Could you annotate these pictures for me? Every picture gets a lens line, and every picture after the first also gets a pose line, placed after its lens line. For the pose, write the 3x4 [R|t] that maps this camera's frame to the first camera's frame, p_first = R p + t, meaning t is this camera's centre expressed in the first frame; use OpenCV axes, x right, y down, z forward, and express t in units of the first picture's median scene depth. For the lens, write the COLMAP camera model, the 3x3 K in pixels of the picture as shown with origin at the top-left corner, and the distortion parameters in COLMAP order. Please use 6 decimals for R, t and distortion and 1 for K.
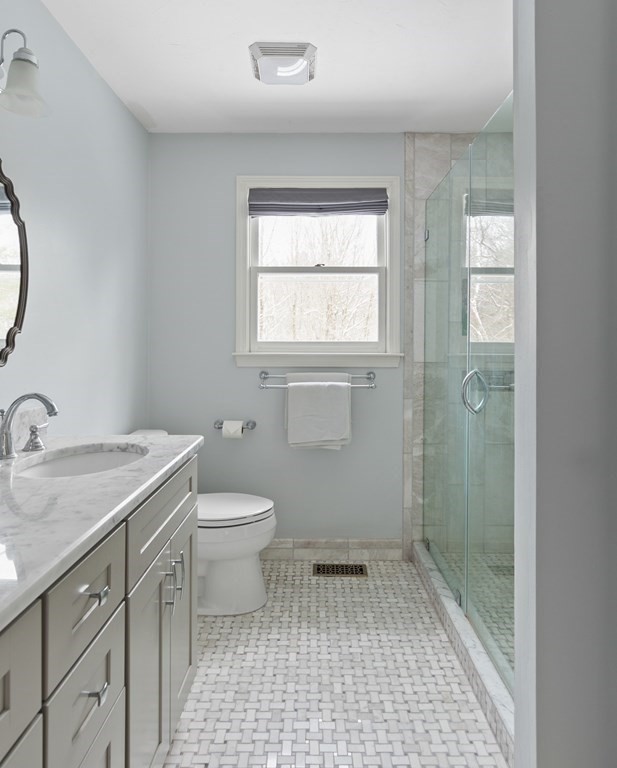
lens RADIAL K [[466.4, 0, 306.5], [0, 466.4, 348.4], [0, 0, 1]] dist [-0.000891, -0.003077]
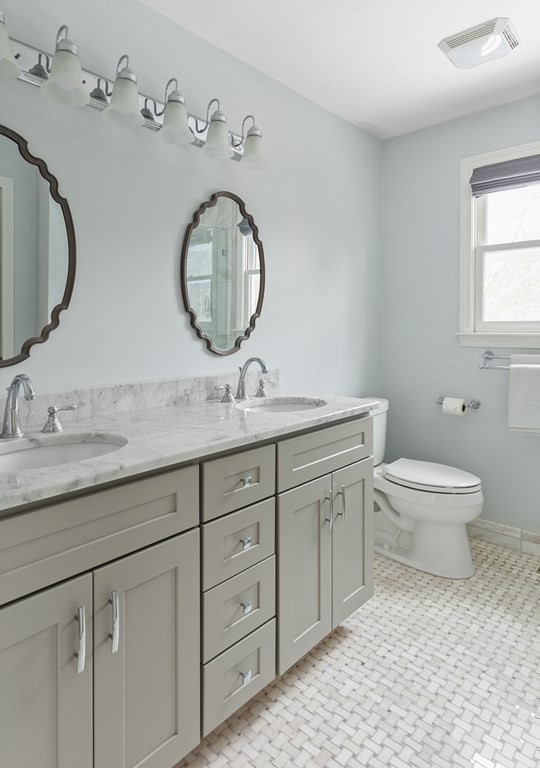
lens RADIAL K [[456.6, 0, 262.0], [0, 456.6, 336.5], [0, 0, 1]] dist [0.000875, -0.000086]
pose [[0.745094, 0.011860, -0.666853, 0.234999], [-0.001170, 0.999864, 0.016475, 0.002331], [0.666958, -0.011495, 0.745007, -0.047460]]
